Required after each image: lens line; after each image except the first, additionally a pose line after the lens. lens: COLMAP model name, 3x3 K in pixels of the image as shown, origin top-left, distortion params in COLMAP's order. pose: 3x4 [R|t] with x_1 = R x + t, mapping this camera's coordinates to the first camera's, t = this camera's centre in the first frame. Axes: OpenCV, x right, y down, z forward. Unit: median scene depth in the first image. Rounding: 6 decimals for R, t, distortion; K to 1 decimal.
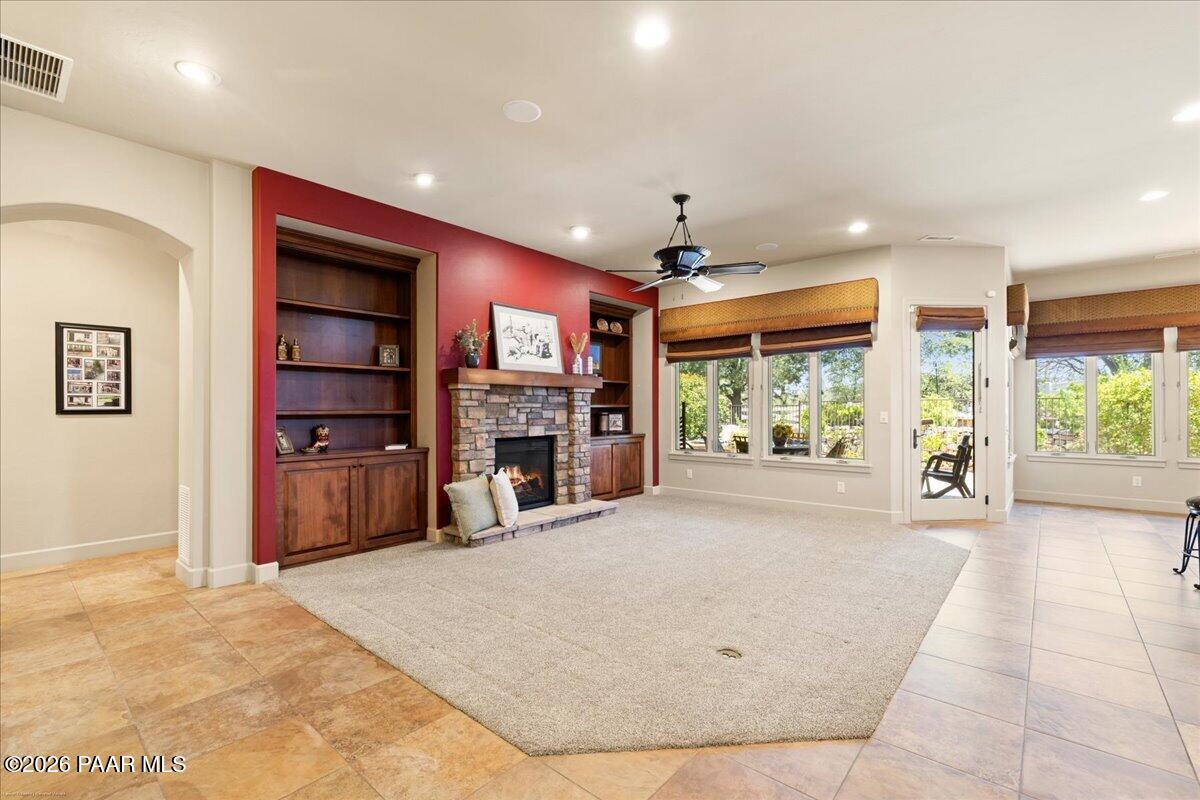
lens RADIAL K [[529.3, 0, 595.1], [0, 529.3, 404.3], [0, 0, 1]] dist [0.010288, 0.000062]
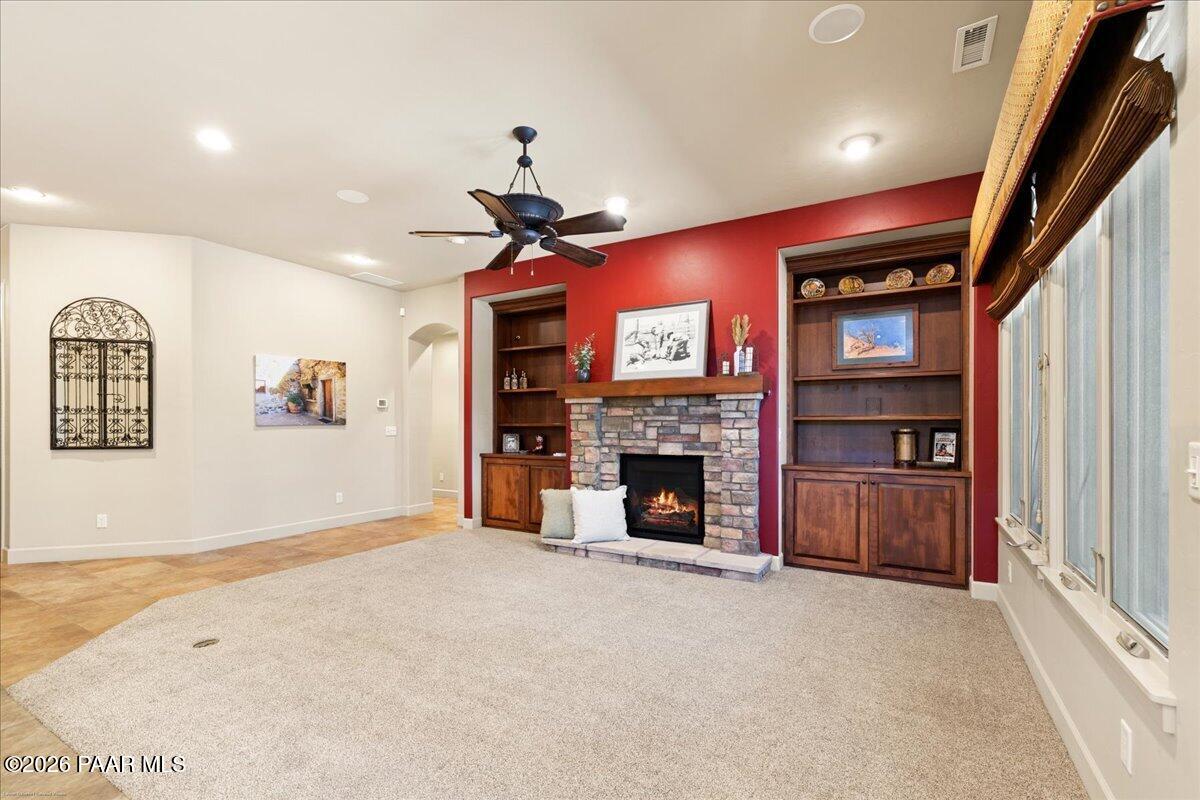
lens RADIAL K [[527.6, 0, 607.6], [0, 527.6, 420.0], [0, 0, 1]] dist [0.000091, 0.000081]
pose [[0.183414, -0.004346, -0.983026, 0.699821], [0.007630, 0.999966, -0.002997, 0.006612], [0.983006, -0.006951, 0.183441, 0.763285]]
